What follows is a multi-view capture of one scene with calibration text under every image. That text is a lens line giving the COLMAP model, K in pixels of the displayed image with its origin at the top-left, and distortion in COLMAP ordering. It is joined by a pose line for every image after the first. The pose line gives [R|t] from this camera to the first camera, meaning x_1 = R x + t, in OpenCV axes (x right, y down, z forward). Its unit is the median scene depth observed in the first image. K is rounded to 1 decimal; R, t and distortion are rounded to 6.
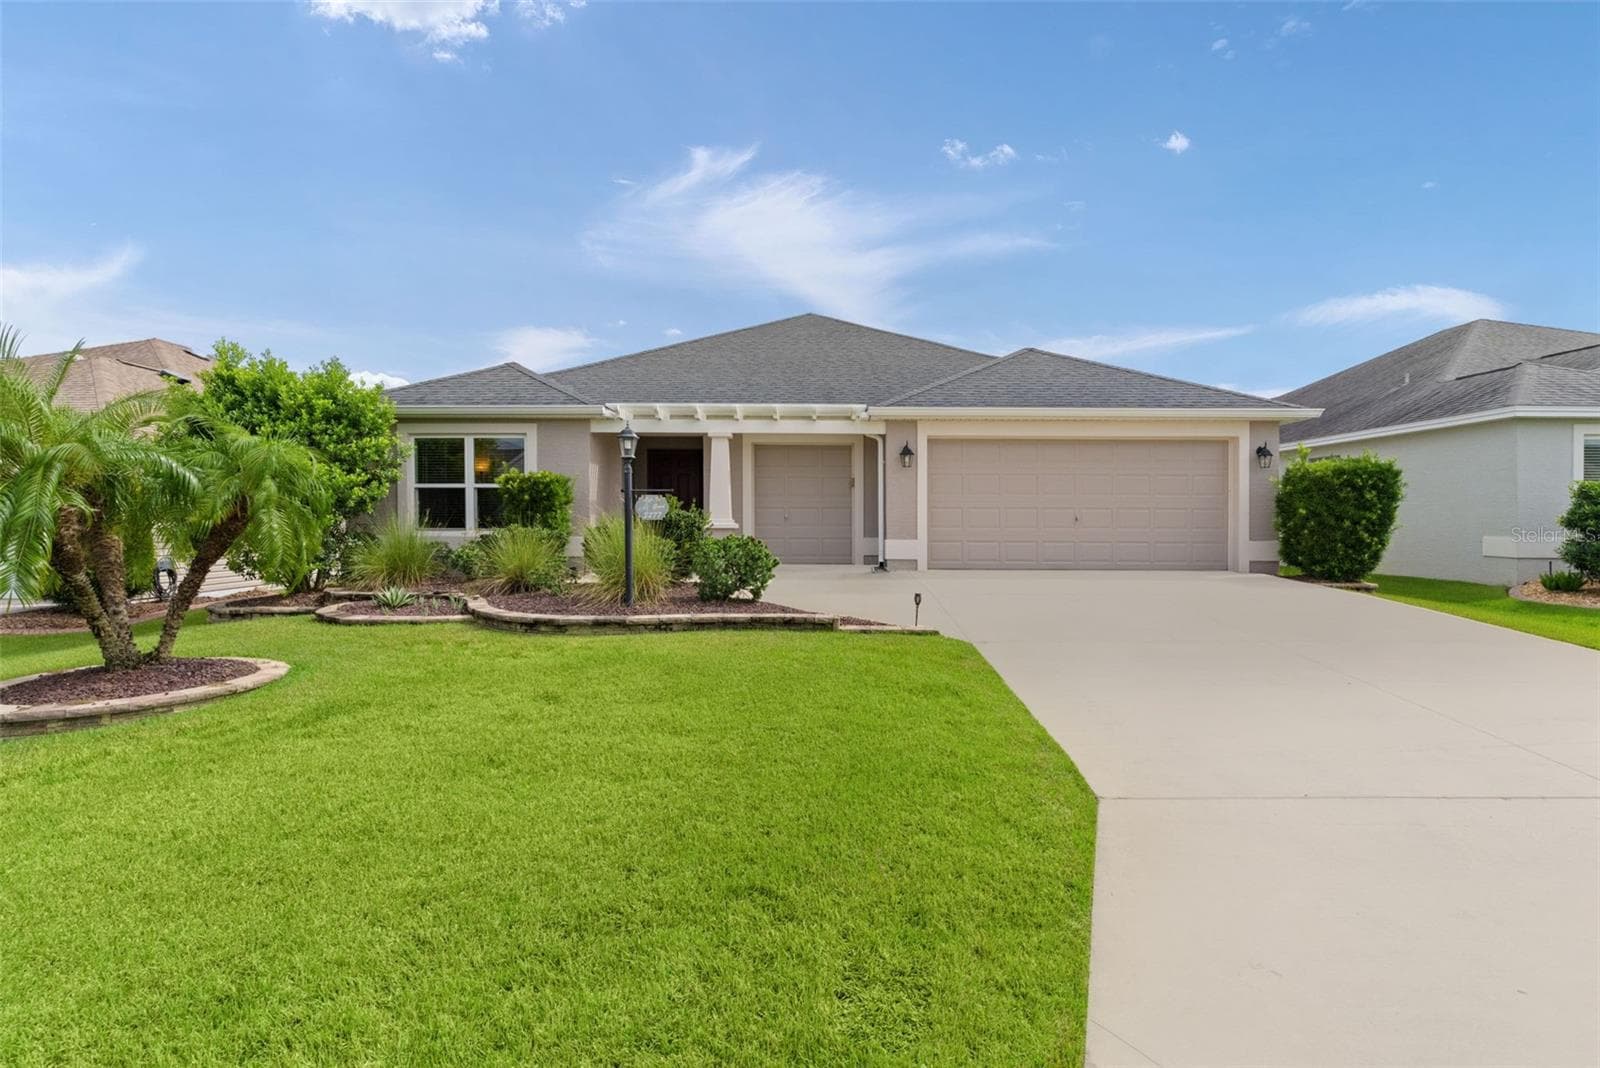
lens RADIAL K [[766.6, 0, 803.4], [0, 766.6, 527.1], [0, 0, 1]] dist [-0.007002, 0.005981]
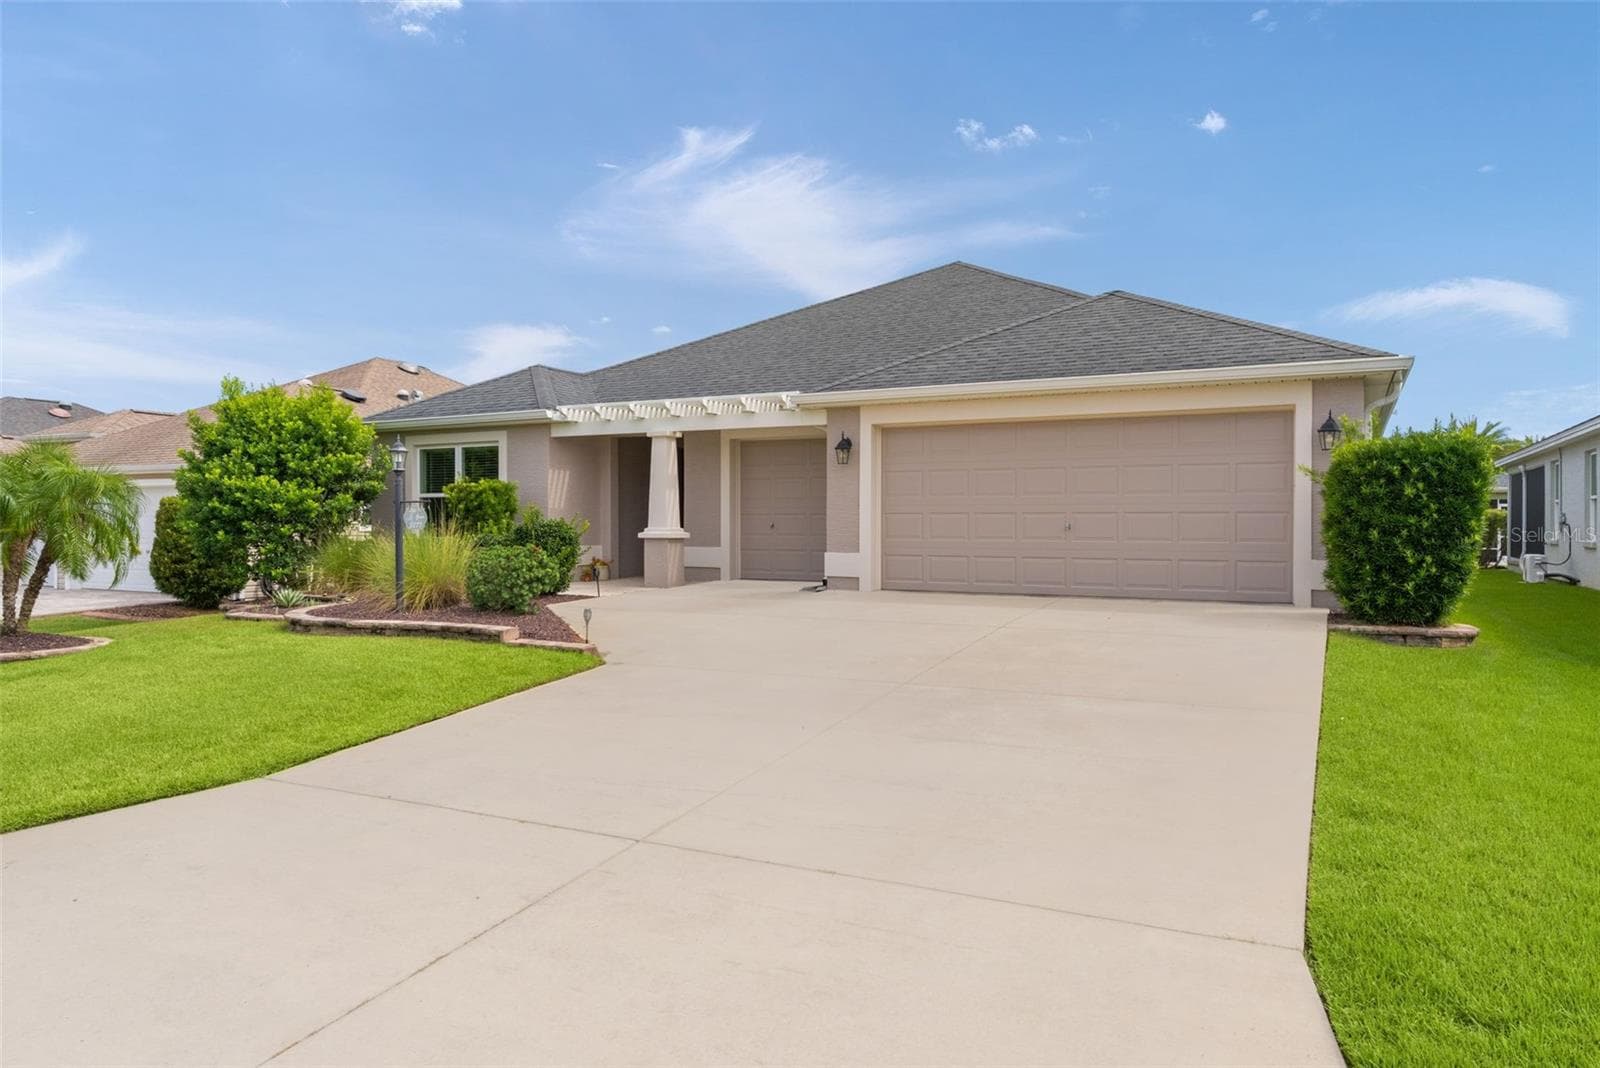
lens RADIAL K [[1028.5, 0, 806.8], [0, 1028.5, 530.7], [0, 0, 1]] dist [-0.010182, 0.009928]
pose [[0.891066, 0.000496, -0.453873, 0.674651], [-0.002591, 0.999989, -0.003993, -0.002959], [0.453866, 0.004734, 0.891057, 0.003697]]
